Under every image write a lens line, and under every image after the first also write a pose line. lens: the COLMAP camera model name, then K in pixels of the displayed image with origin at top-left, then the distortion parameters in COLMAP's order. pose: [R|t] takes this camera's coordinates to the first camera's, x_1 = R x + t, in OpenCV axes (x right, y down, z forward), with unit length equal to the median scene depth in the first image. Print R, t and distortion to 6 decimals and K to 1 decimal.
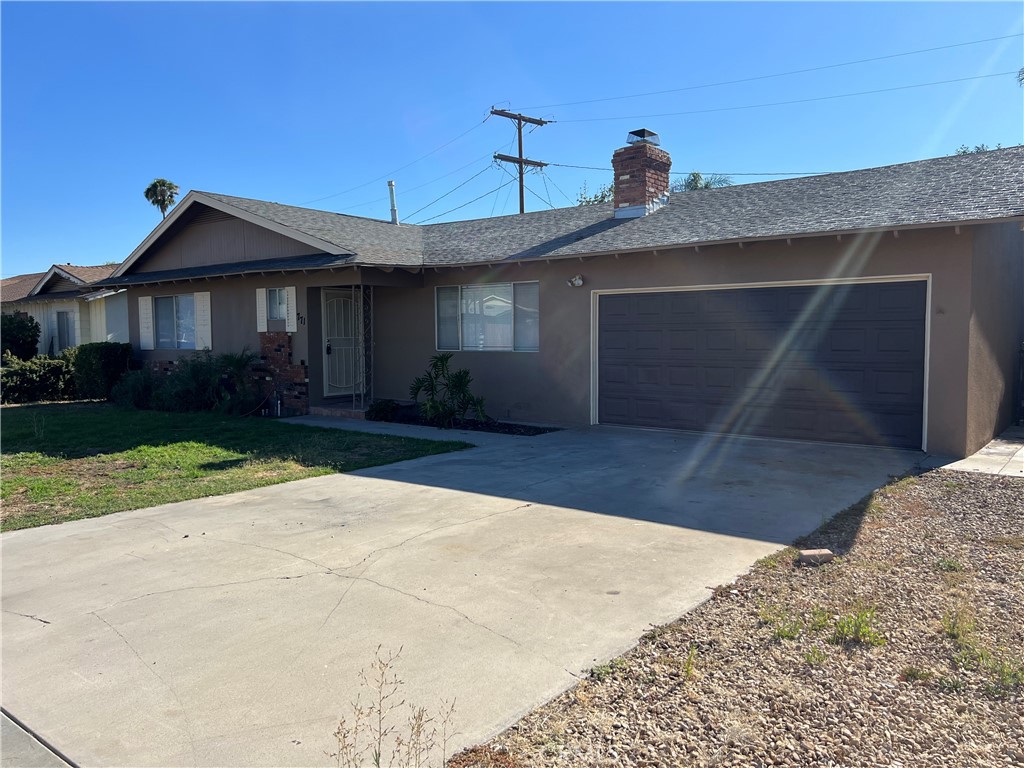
lens RADIAL K [[770.3, 0, 512.0], [0, 770.3, 384.0], [0, 0, 1]] dist [0.101581, -0.158123]
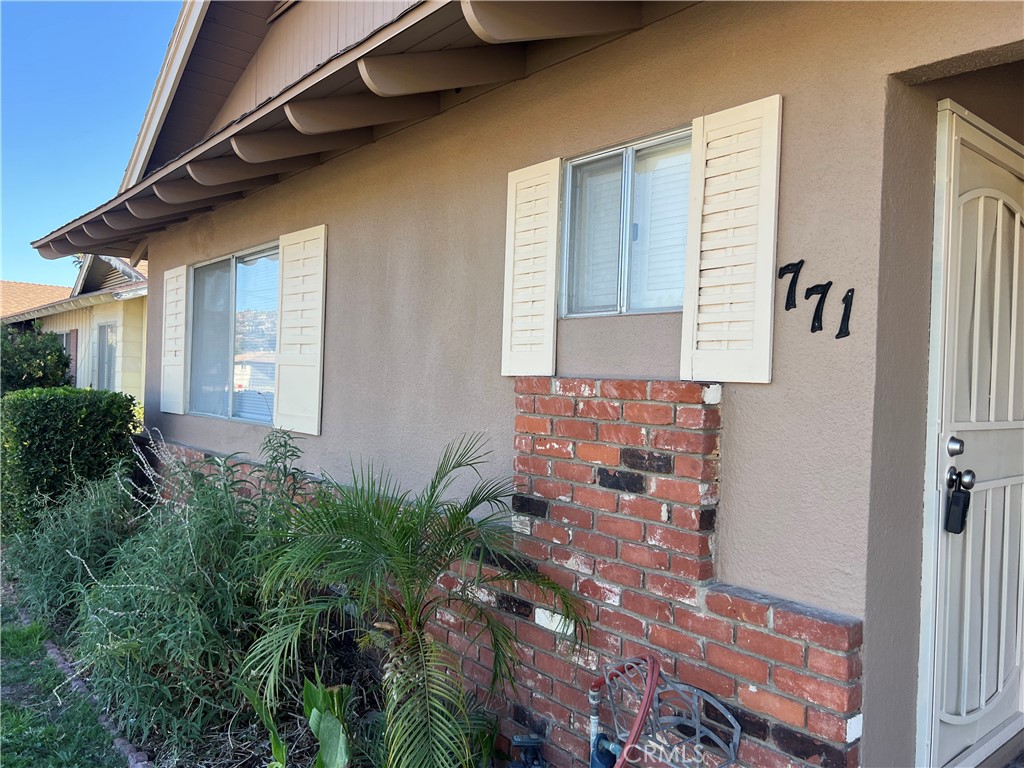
lens RADIAL K [[770.3, 0, 512.0], [0, 770.3, 384.0], [0, 0, 1]] dist [0.101581, -0.158123]
pose [[0.979926, 0.038701, -0.195571, -0.291456], [-0.050786, 0.997073, -0.057157, -0.054248], [0.192786, 0.065942, 0.979023, 0.817840]]
